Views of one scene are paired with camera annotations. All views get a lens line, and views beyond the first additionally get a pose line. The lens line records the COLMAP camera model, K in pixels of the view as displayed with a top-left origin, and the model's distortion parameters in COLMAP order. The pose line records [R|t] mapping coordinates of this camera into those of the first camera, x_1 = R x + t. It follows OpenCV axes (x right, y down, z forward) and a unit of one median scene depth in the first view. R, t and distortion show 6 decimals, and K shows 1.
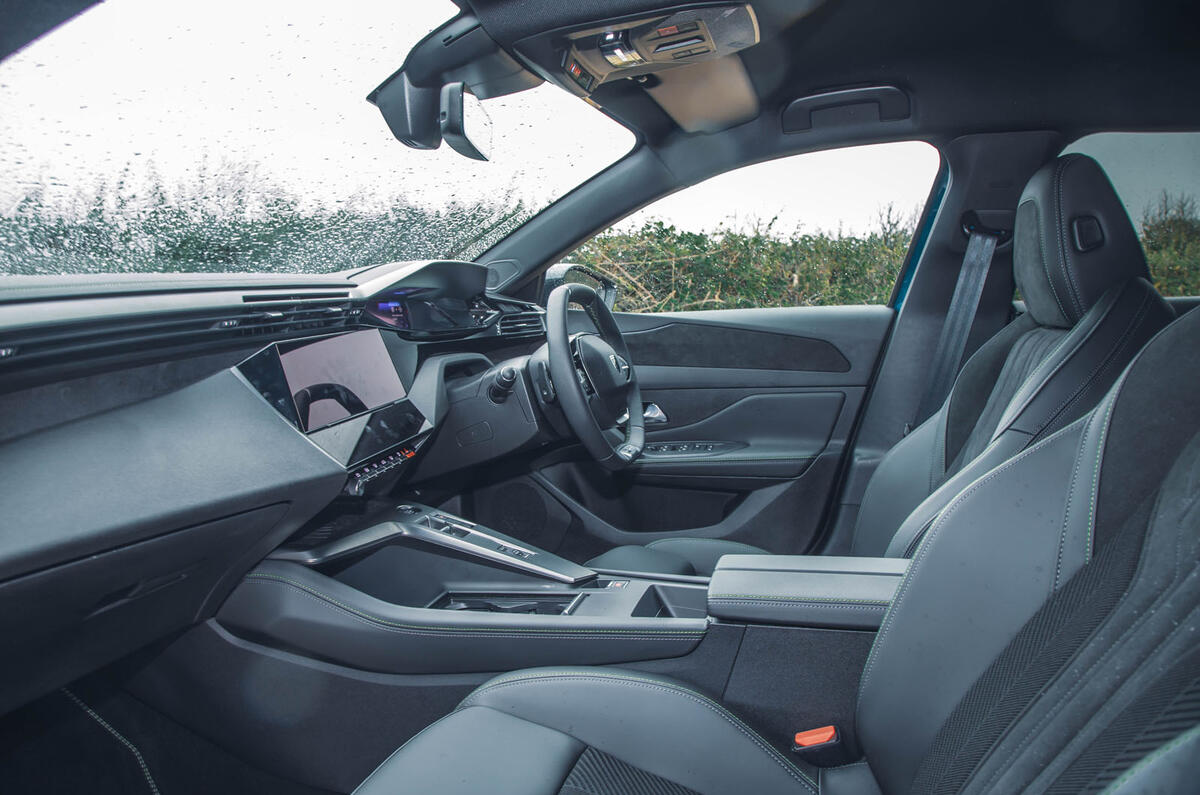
lens RADIAL K [[853.6, 0, 600.0], [0, 853.6, 460.6], [0, 0, 1]] dist [-0.052222, 0.002206]
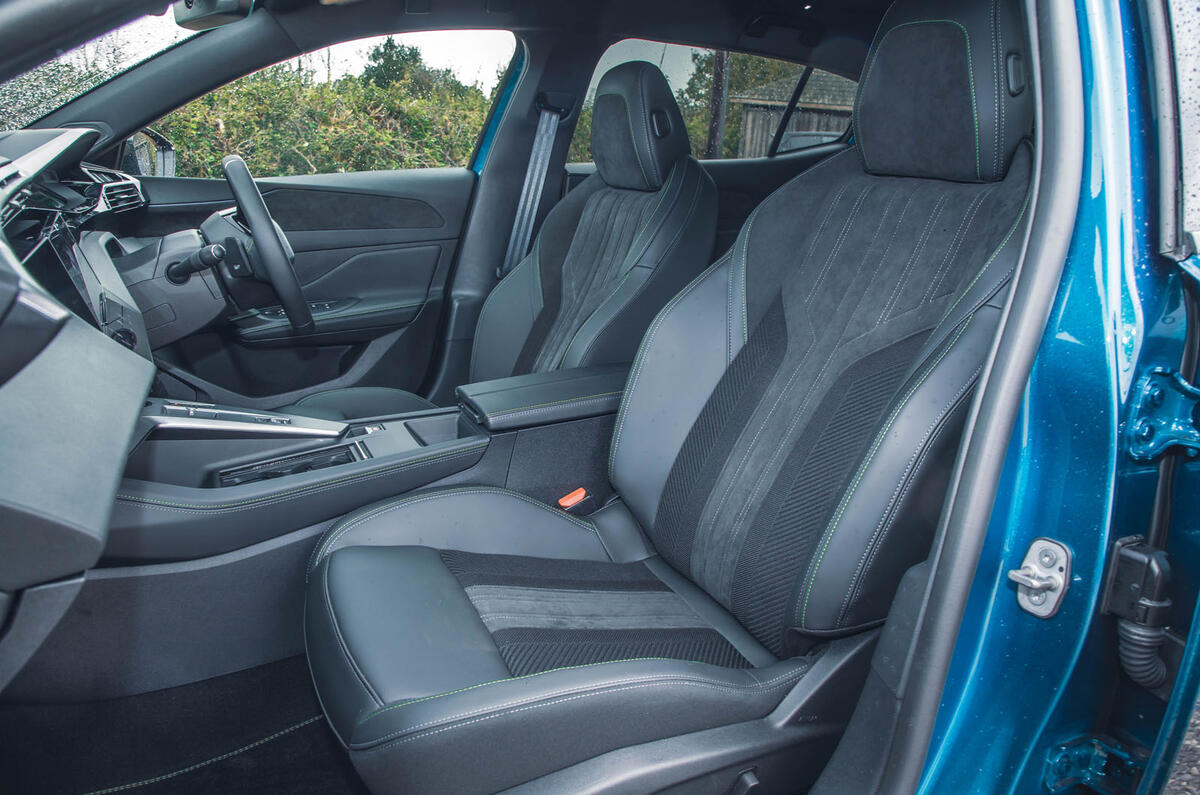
lens RADIAL K [[853.6, 0, 600.0], [0, 853.6, 460.6], [0, 0, 1]] dist [-0.052222, 0.002206]
pose [[0.752922, -0.222700, 0.619285, -0.338505], [0.107227, 0.969943, 0.218434, -0.023890], [-0.649316, -0.098060, 0.754170, -0.056384]]
